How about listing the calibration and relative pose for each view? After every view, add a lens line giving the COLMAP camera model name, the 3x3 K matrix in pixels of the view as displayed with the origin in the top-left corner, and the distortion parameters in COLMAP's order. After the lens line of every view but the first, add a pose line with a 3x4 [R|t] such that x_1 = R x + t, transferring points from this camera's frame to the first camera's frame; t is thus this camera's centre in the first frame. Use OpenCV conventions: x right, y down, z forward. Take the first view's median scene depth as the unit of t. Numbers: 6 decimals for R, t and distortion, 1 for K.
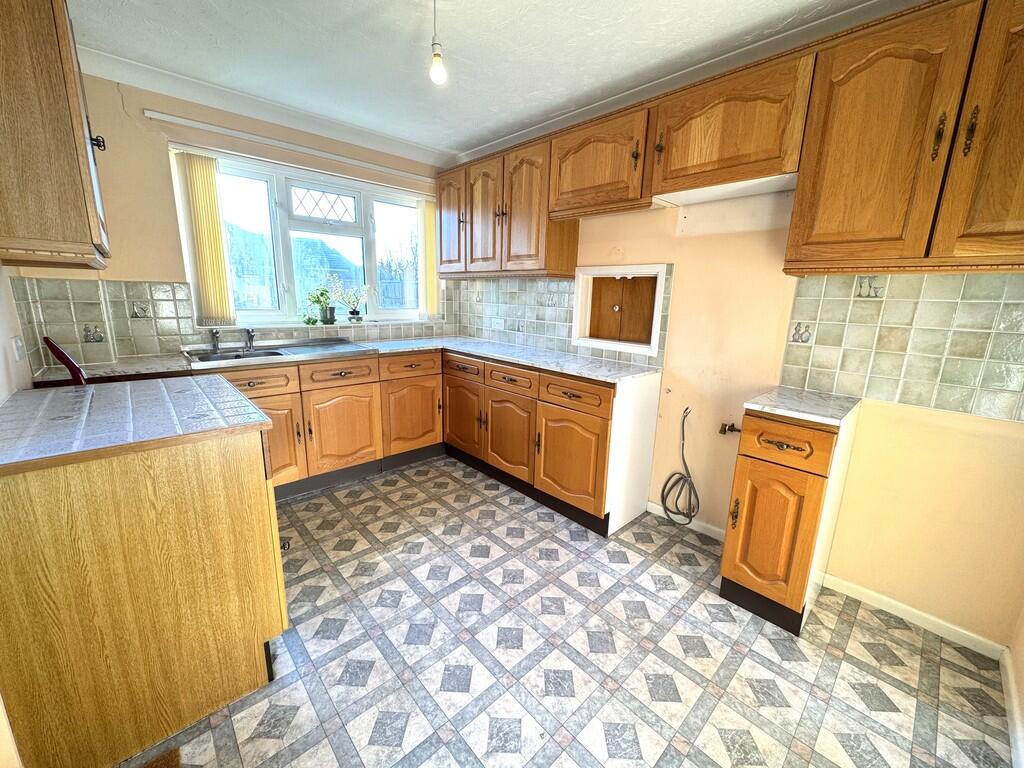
lens RADIAL K [[407.4, 0, 514.1], [0, 407.4, 382.7], [0, 0, 1]] dist [-0.003061, 0.000059]
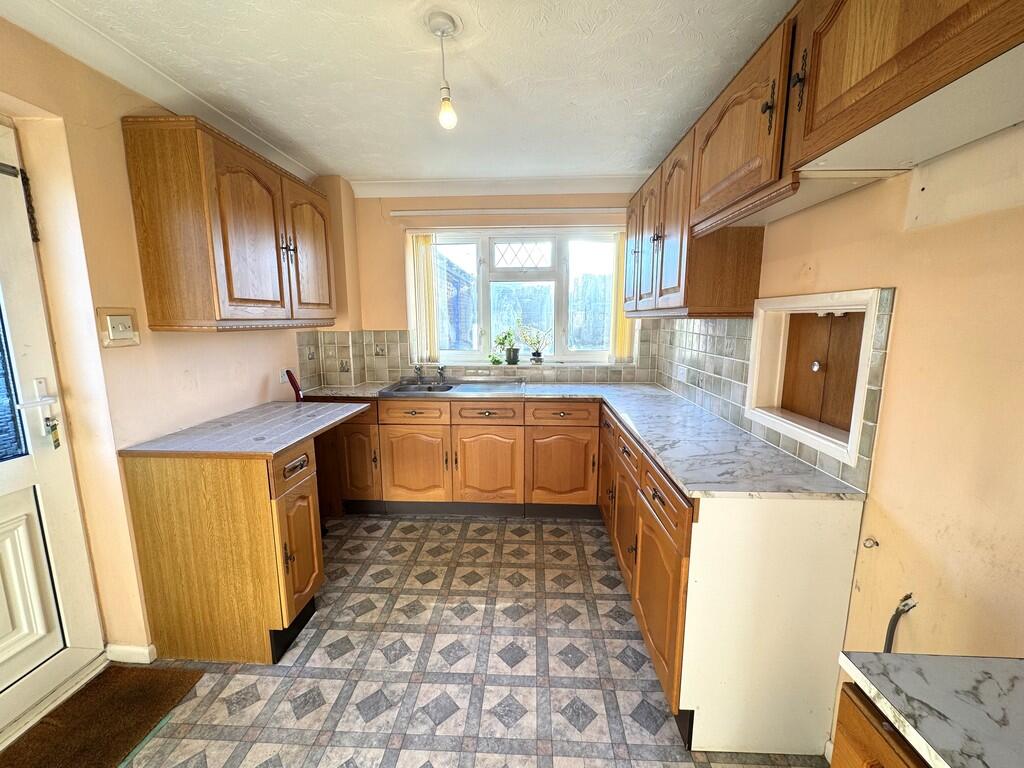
lens RADIAL K [[407.4, 0, 512.4], [0, 407.4, 382.6], [0, 0, 1]] dist [-0.003061, 0.000059]
pose [[0.694674, 0.083976, -0.714406, 0.390733], [-0.133250, 0.990996, -0.013082, -0.101222], [0.706875, 0.104283, 0.699609, 0.315888]]
